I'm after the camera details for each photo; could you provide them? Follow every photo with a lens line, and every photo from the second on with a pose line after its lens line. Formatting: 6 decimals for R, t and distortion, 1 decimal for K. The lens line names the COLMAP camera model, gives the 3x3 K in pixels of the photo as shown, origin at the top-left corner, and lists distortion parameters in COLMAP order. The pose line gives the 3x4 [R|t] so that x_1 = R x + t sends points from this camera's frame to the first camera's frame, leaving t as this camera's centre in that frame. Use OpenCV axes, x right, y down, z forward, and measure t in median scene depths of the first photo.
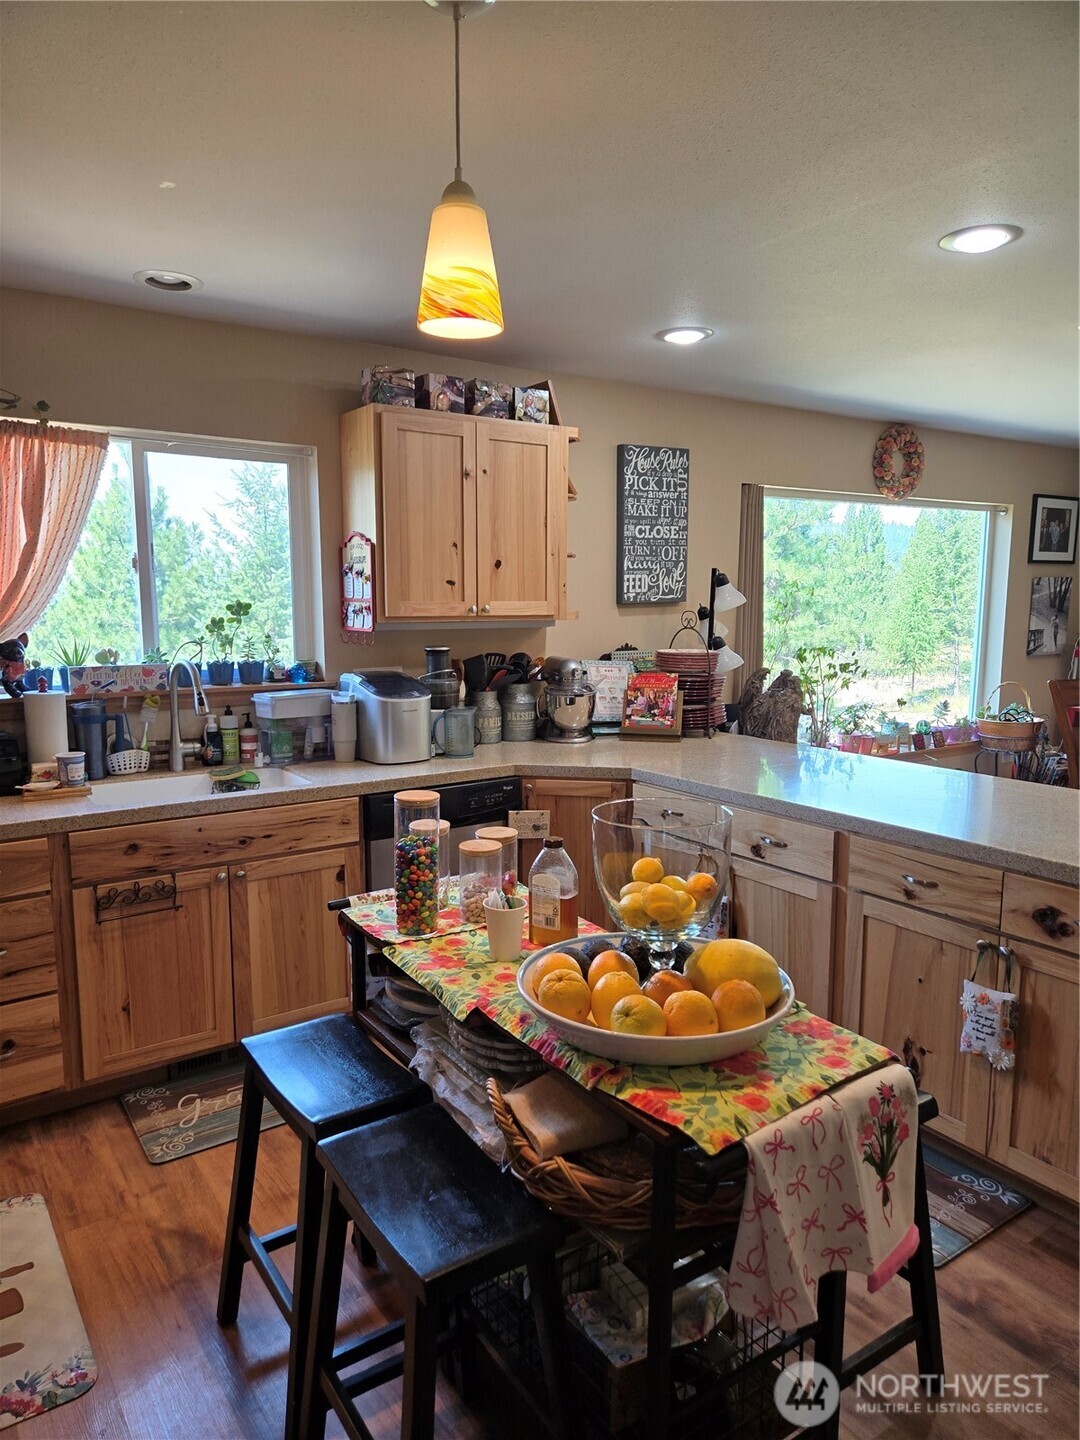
lens RADIAL K [[963.2, 0, 522.3], [0, 963.2, 736.3], [0, 0, 1]] dist [0.070126, -0.055739]
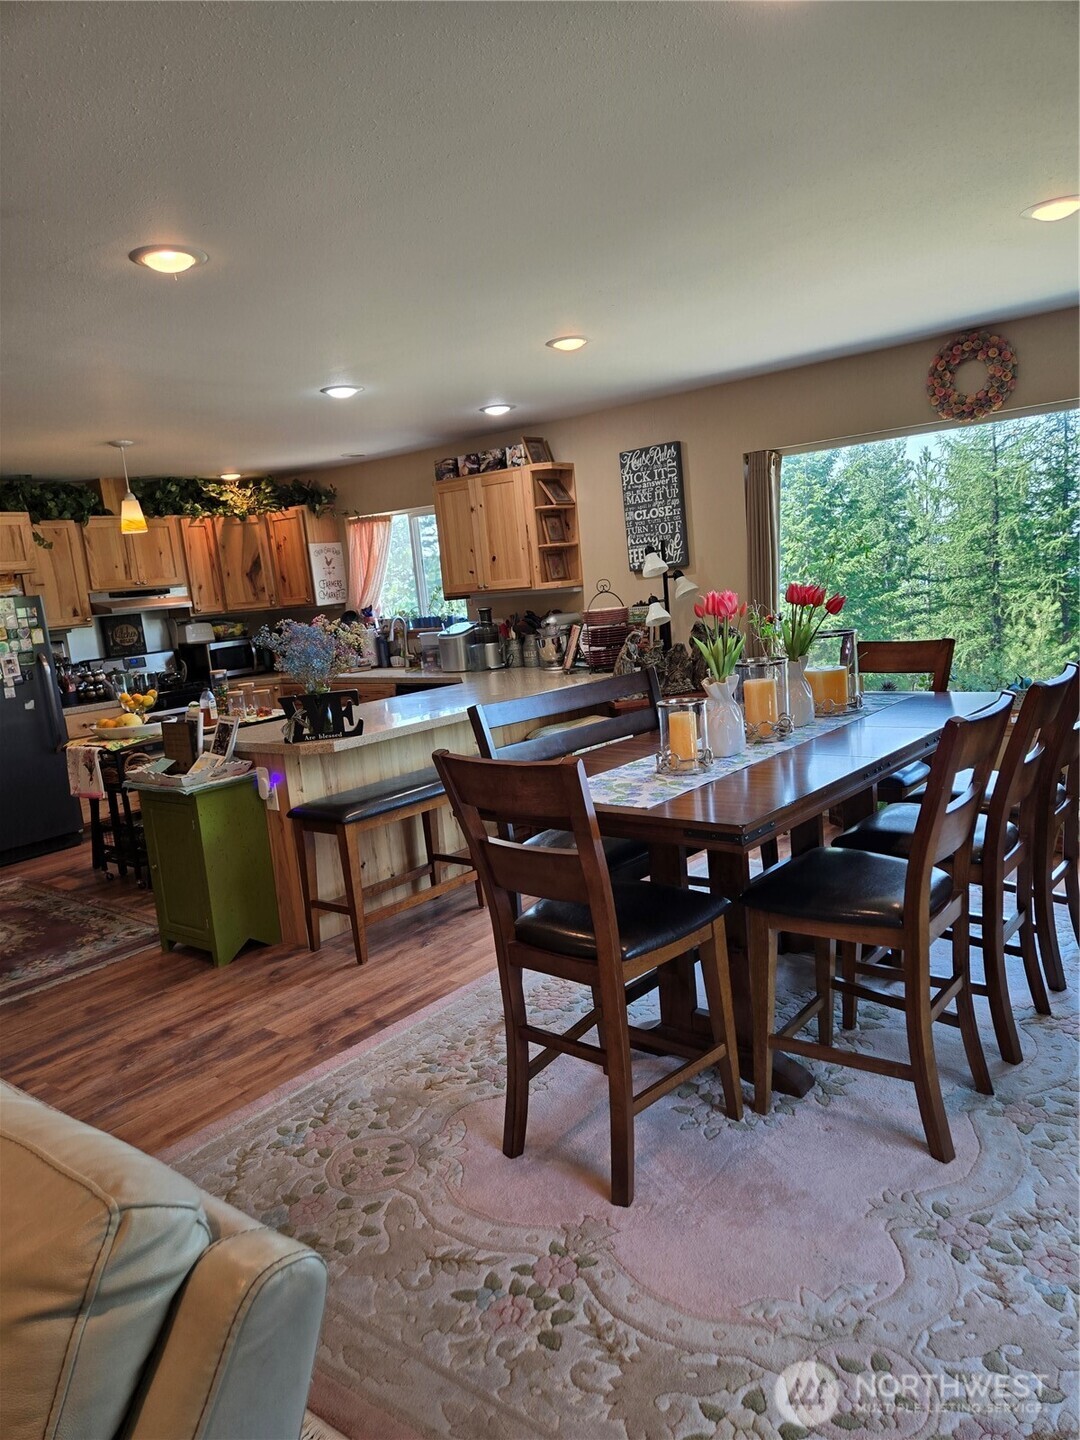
lens RADIAL K [[963.2, 0, 545.9], [0, 963.2, 745.7], [0, 0, 1]] dist [0.070126, -0.055739]
pose [[0.308024, 0.141526, -0.940793, 1.716783], [-0.049569, 0.989918, 0.132686, -0.087481], [0.950086, 0.005764, 0.311934, 0.591405]]
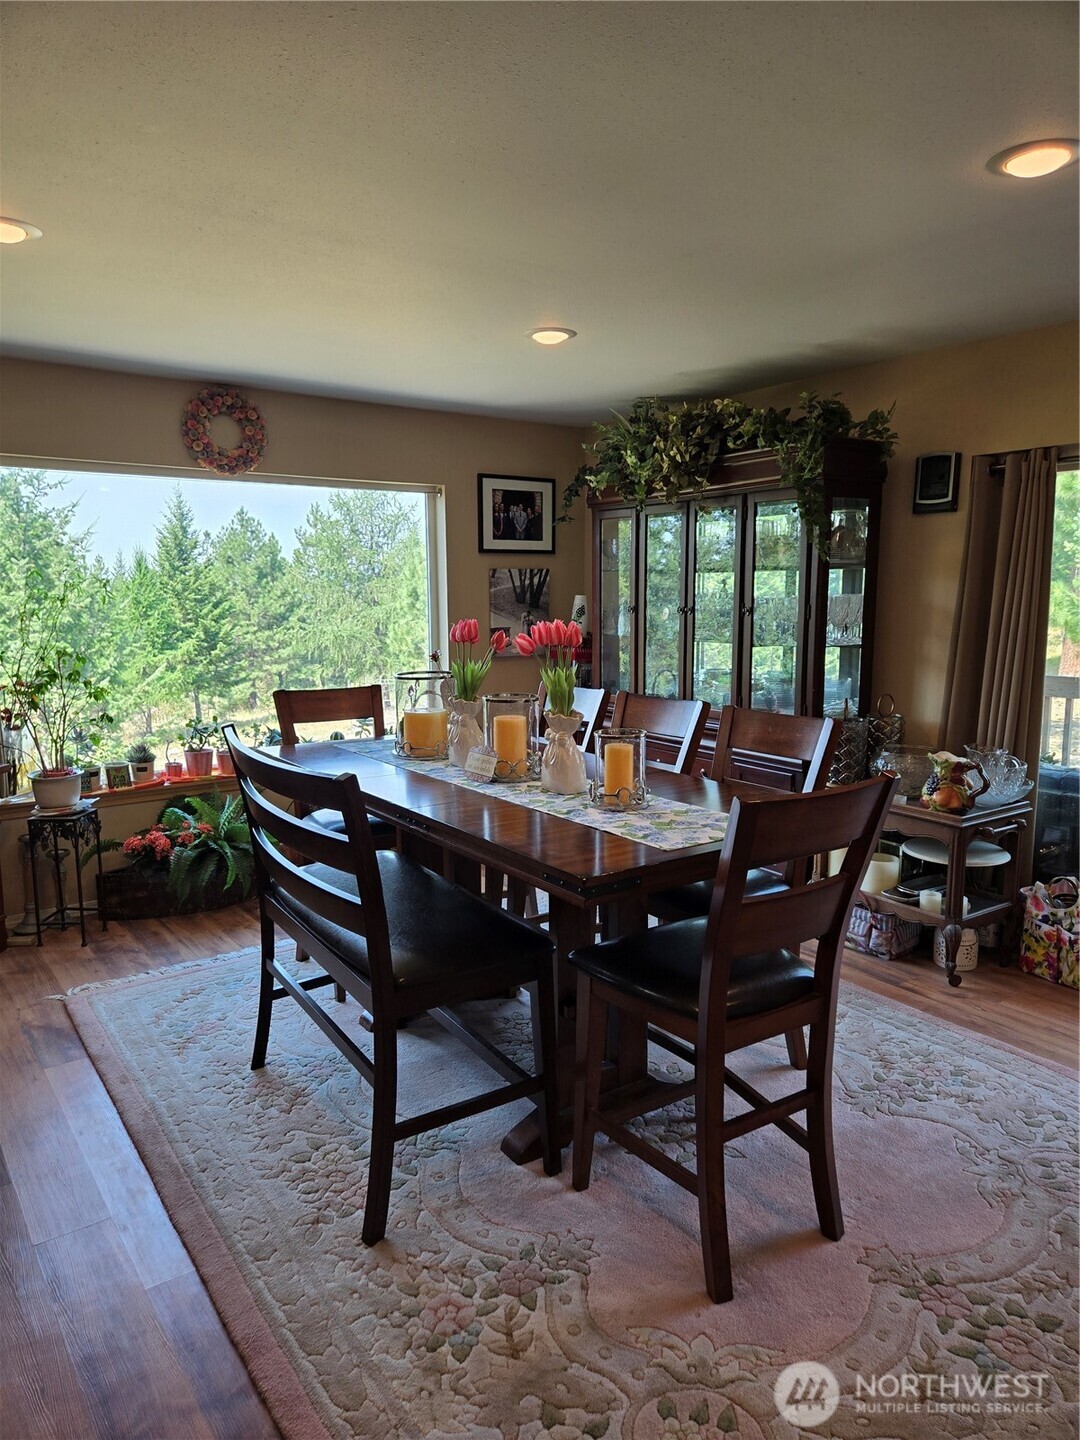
lens RADIAL K [[963.2, 0, 525.8], [0, 963.2, 740.4], [0, 0, 1]] dist [0.070126, -0.055739]
pose [[0.999381, -0.009401, 0.033913, 0.941312], [0.009007, 0.999890, 0.011753, -0.030083], [-0.034020, -0.011440, 0.999356, 0.219910]]
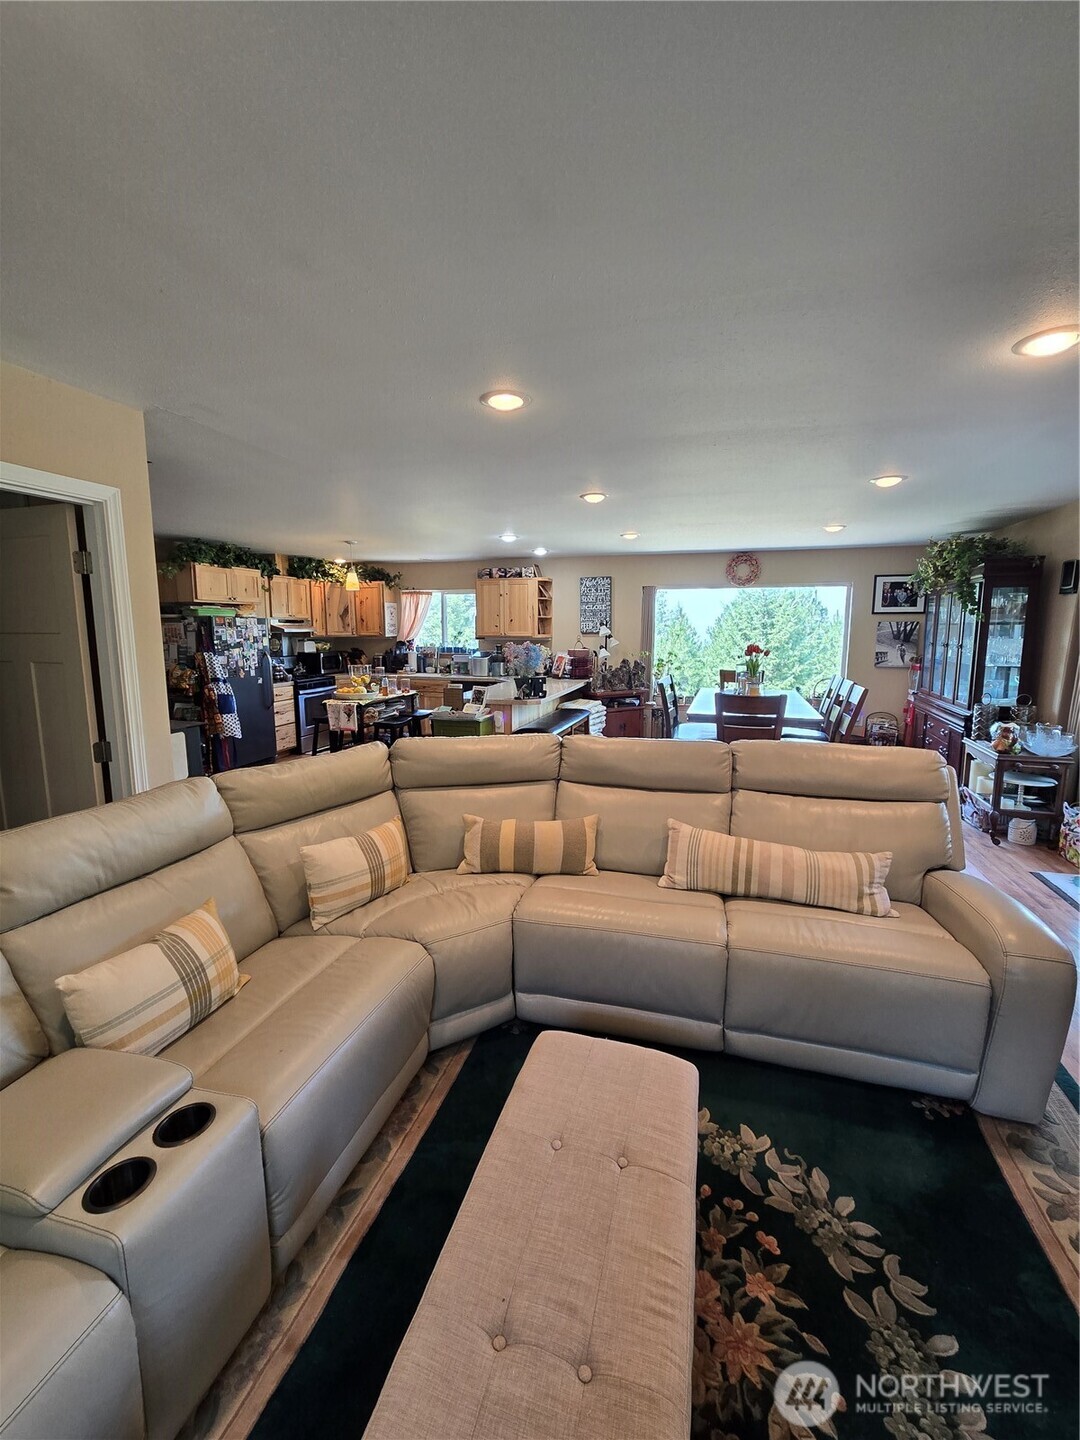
lens RADIAL K [[586.5, 0, 538.0], [0, 586.5, 714.3], [0, 0, 1]] dist [-0.002248, 0.001163]
pose [[0.640591, 0.114299, -0.759328, 1.707132], [-0.112911, 0.992132, 0.054088, 0.026189], [0.759536, 0.051088, 0.648456, -0.251042]]
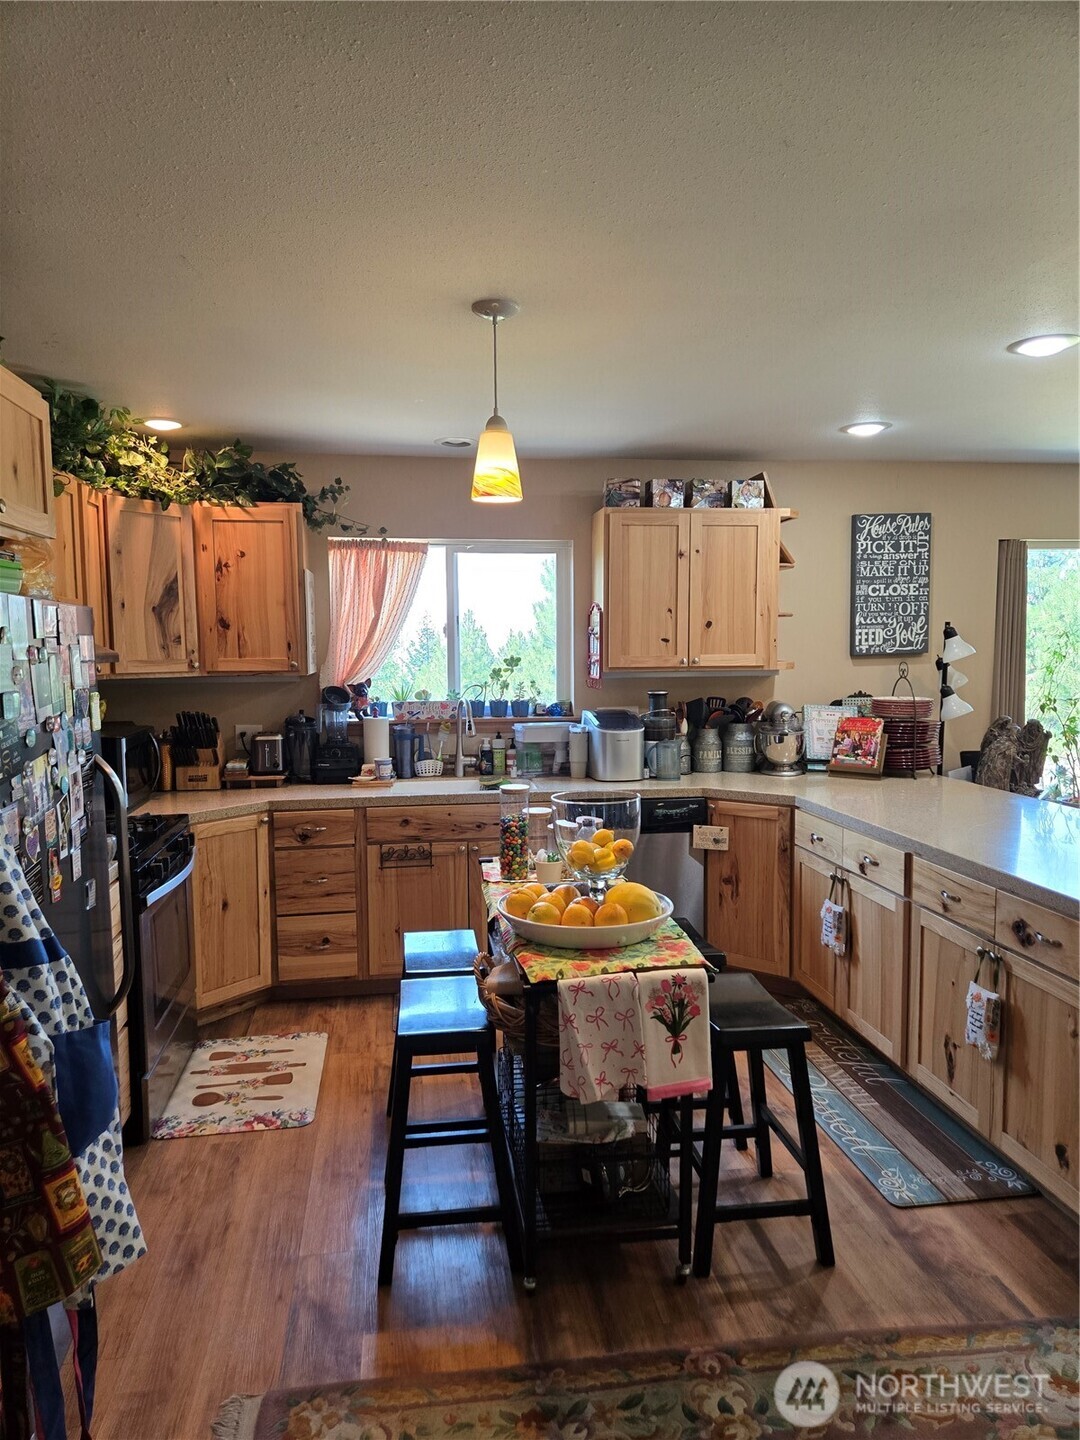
lens RADIAL K [[963.2, 0, 528.5], [0, 963.2, 731.2], [0, 0, 1]] dist [0.070126, -0.055739]
pose [[0.897898, 0.033209, -0.438950, 0.326750], [-0.056278, 0.997628, -0.039644, 0.018810], [0.436592, 0.060300, 0.897637, -0.199343]]
